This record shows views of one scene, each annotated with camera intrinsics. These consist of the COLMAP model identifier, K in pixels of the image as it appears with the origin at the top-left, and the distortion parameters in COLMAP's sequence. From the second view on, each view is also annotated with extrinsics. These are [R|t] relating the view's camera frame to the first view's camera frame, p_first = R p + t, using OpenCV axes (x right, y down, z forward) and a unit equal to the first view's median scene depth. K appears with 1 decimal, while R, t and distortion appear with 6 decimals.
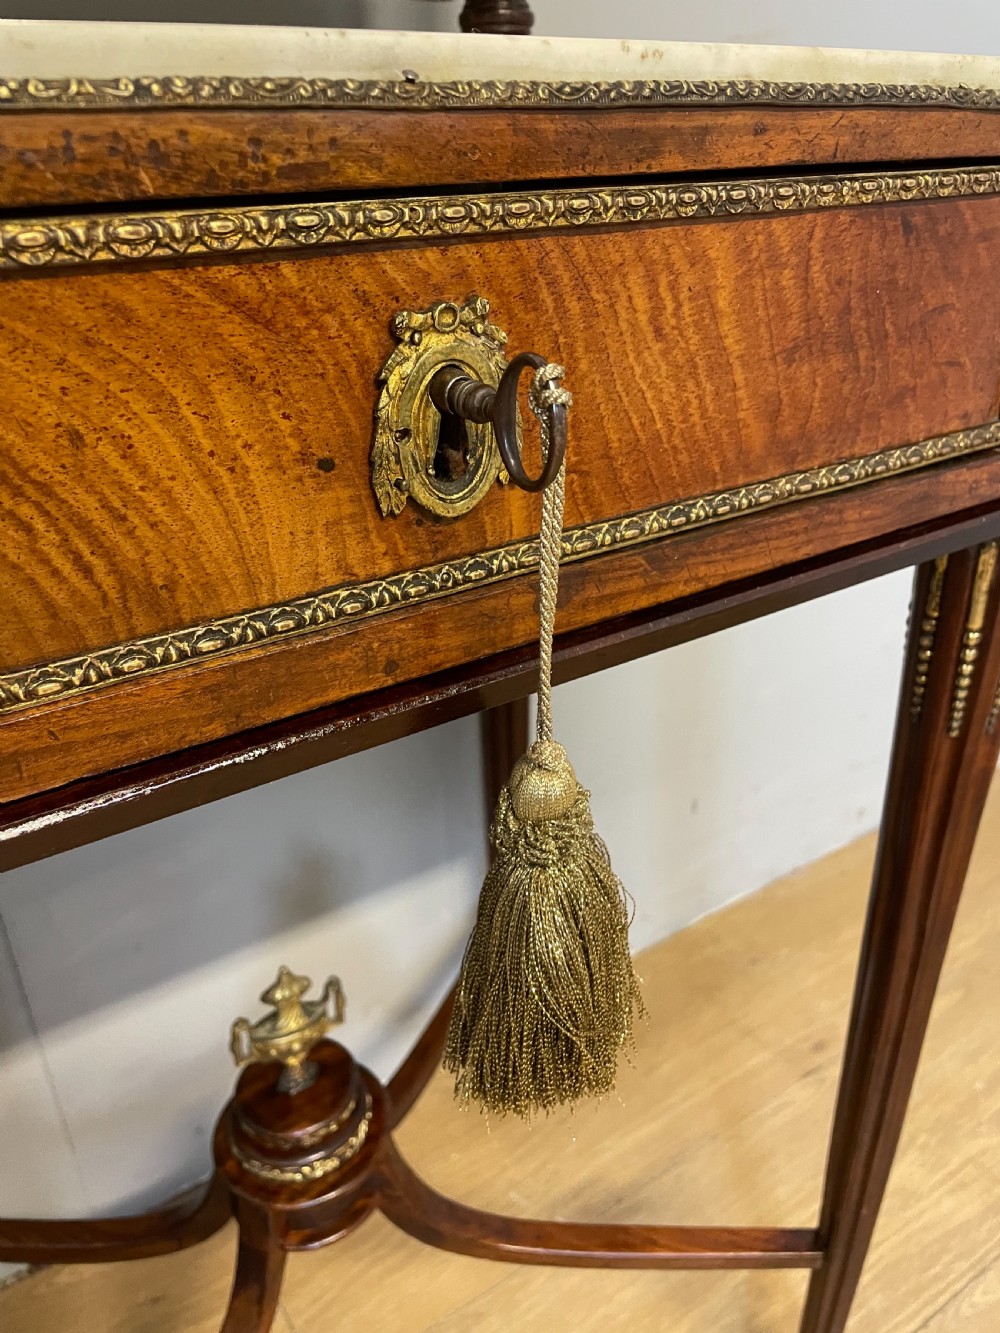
lens RADIAL K [[1024.3, 0, 505.3], [0, 1024.3, 655.1], [0, 0, 1]] dist [0.085045, -0.128739]
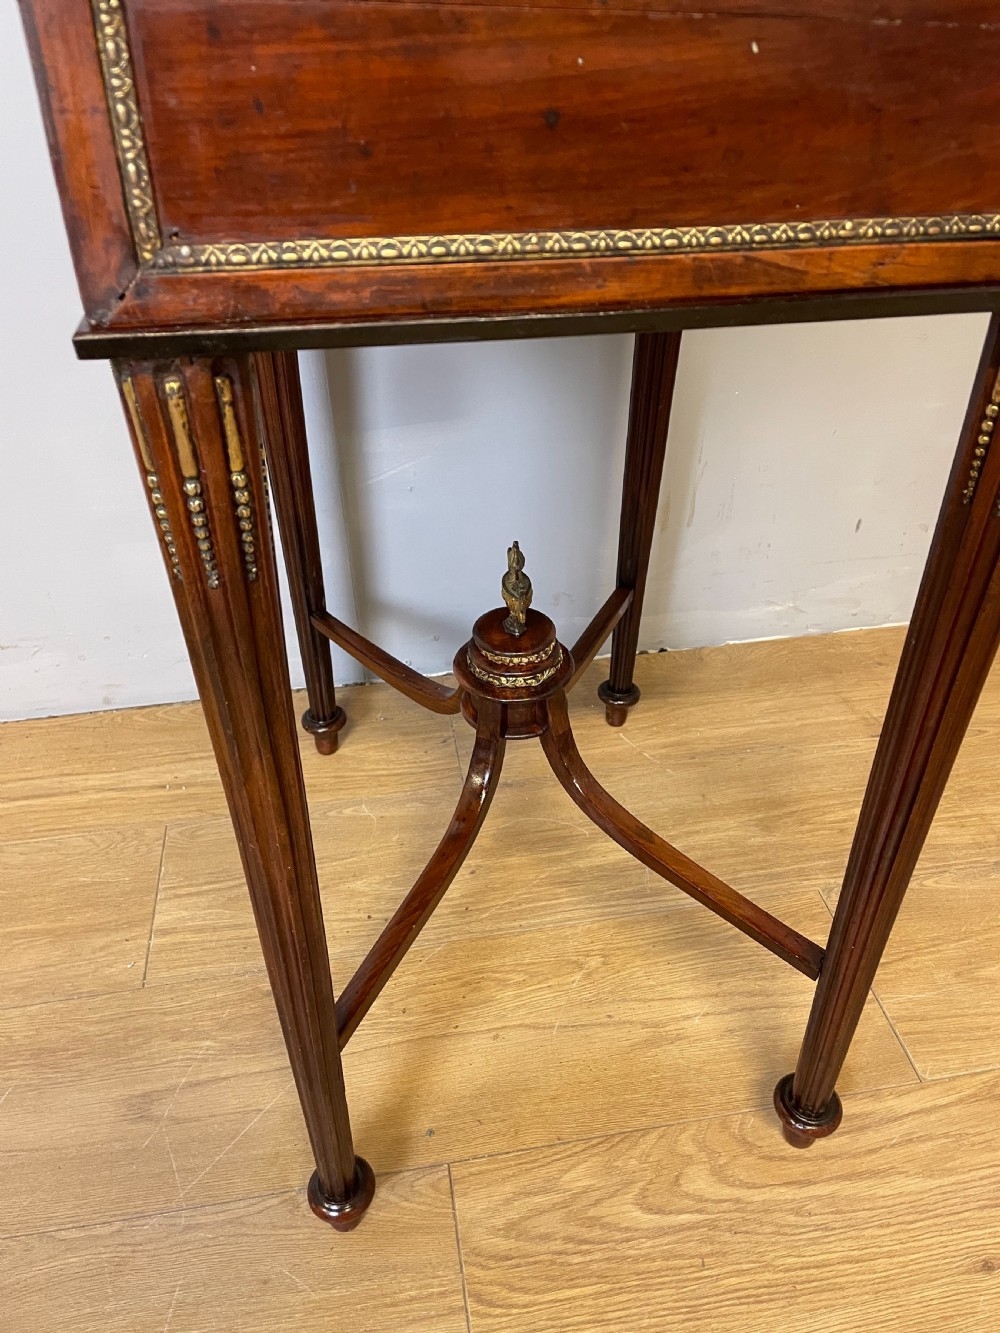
lens RADIAL K [[1015.3, 0, 514.0], [0, 1015.3, 653.2], [0, 0, 1]] dist [0.091939, -0.121465]
pose [[0.913724, 0.241349, -0.326892, 0.916756], [-0.188188, 0.964363, 0.185982, 0.541630], [0.360129, -0.108419, 0.926581, -1.024998]]
